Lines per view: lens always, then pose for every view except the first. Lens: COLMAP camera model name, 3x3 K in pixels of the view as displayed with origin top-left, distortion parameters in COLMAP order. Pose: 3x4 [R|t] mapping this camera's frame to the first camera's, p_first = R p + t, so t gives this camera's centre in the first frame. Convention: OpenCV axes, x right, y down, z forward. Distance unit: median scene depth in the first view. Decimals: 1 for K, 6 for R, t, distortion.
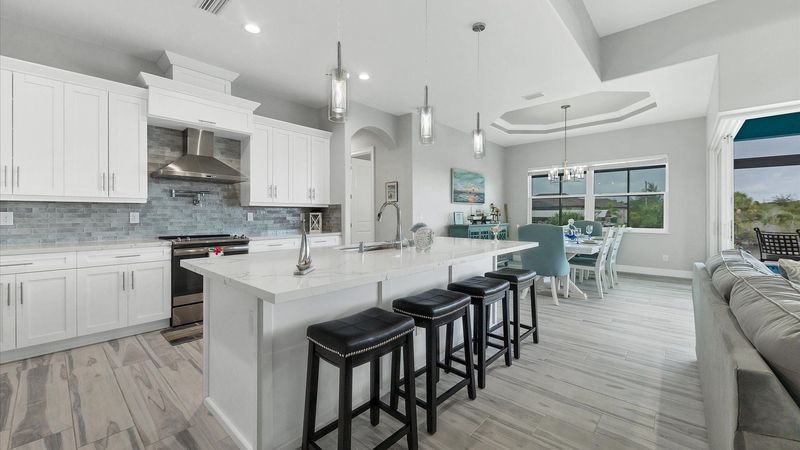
lens RADIAL K [[319.0, 0, 413.7], [0, 319.0, 215.8], [0, 0, 1]] dist [0.000842, 0.000076]
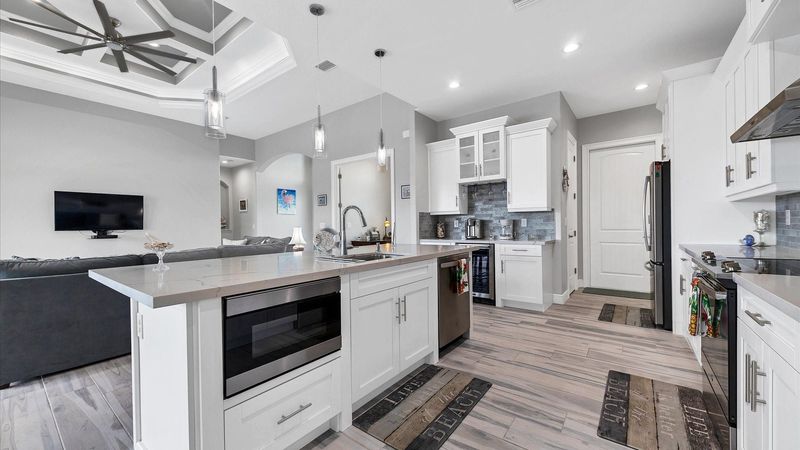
lens RADIAL K [[301.6, 0, 398.1], [0, 301.6, 226.5], [0, 0, 1]] dist [0.000646, -0.000020]
pose [[-0.998863, 0.015127, -0.045216, -0.123589], [0.014682, 0.999841, 0.010168, 0.004441], [0.045362, 0.009493, -0.998926, 1.392000]]
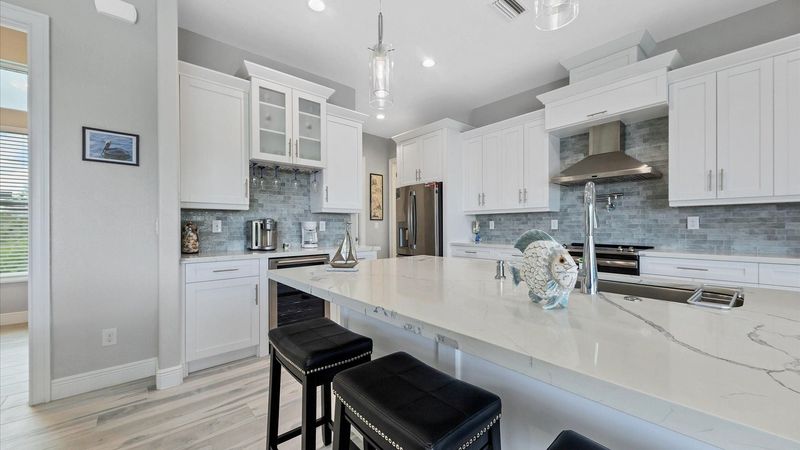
lens RADIAL K [[301.6, 0, 398.1], [0, 301.6, 226.5], [0, 0, 1]] dist [0.000646, -0.000020]
pose [[-0.147771, 0.002072, -0.989019, 0.254481], [0.002905, 0.999994, 0.001661, 0.009652], [0.989017, -0.002628, -0.147776, 0.616981]]
